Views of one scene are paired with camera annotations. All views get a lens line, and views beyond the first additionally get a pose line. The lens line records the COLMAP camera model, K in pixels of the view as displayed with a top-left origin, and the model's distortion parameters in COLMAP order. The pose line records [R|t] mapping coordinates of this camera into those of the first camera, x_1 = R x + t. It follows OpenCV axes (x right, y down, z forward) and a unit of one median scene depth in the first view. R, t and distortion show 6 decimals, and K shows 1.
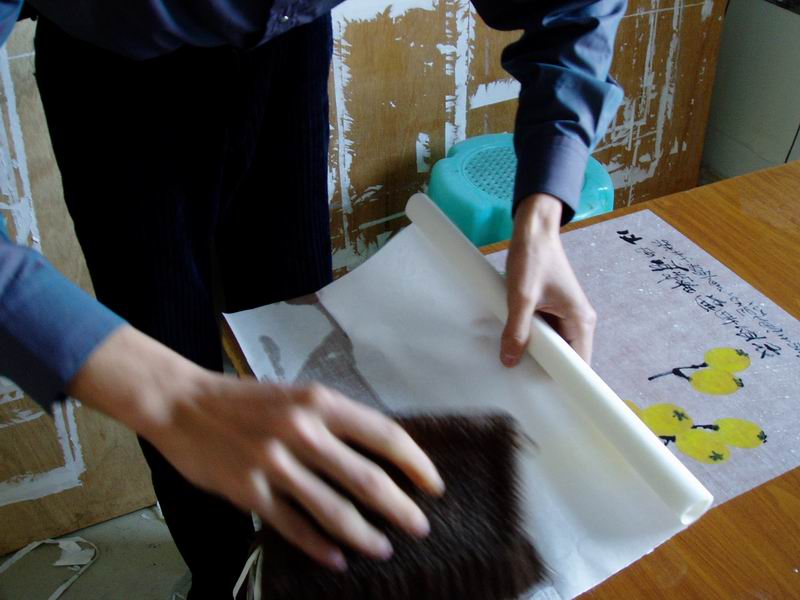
lens RADIAL K [[939.7, 0, 400.0], [0, 939.7, 300.0], [0, 0, 1]] dist [-0.114278, 0.044715]
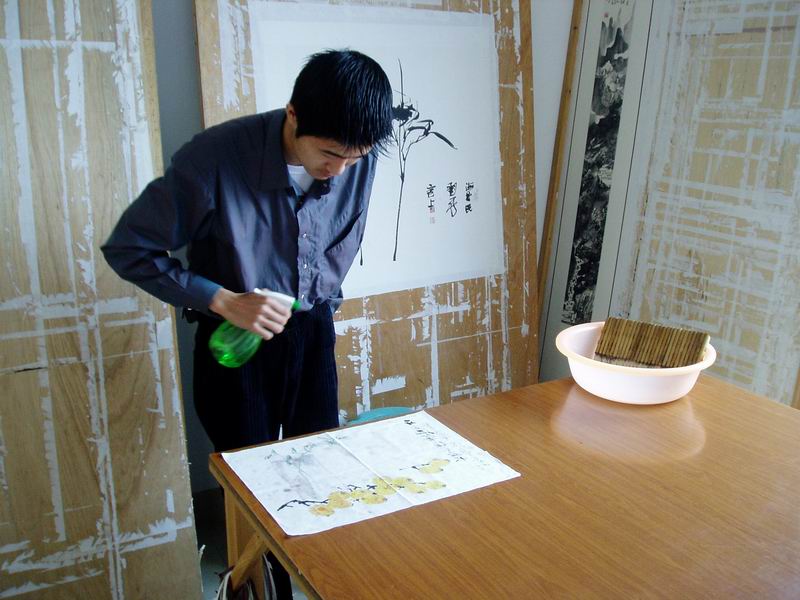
lens RADIAL K [[836.7, 0, 400.0], [0, 836.7, 300.0], [0, 0, 1]] dist [-0.122475, 0.018275]
pose [[0.999116, -0.036097, 0.021524, 0.104985], [0.041508, 0.927768, -0.370842, 0.195464], [-0.006582, 0.371408, 0.928446, -0.434242]]
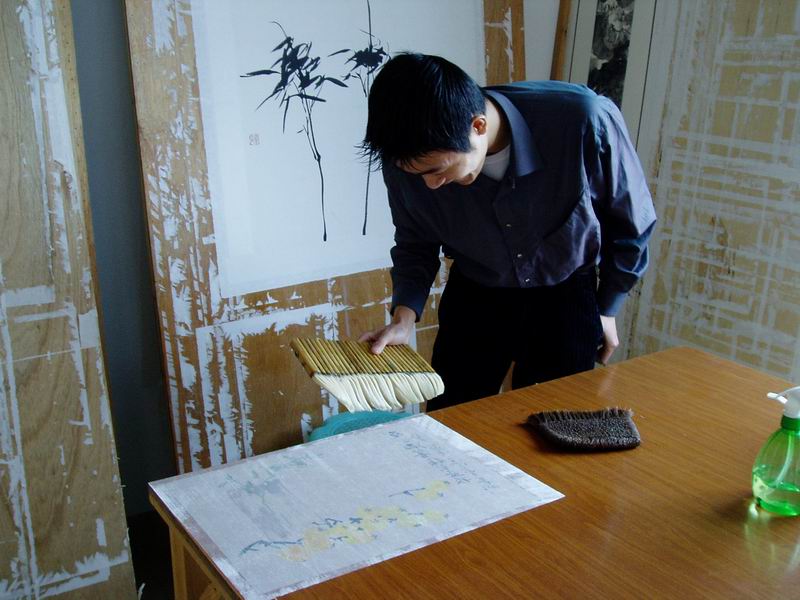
lens RADIAL K [[939.7, 0, 400.0], [0, 939.7, 300.0], [0, 0, 1]] dist [-0.114278, 0.044715]
pose [[0.996221, -0.055270, 0.066994, 0.083057], [0.075122, 0.935471, -0.345328, 0.155391], [-0.043585, 0.349056, 0.936088, -0.354814]]
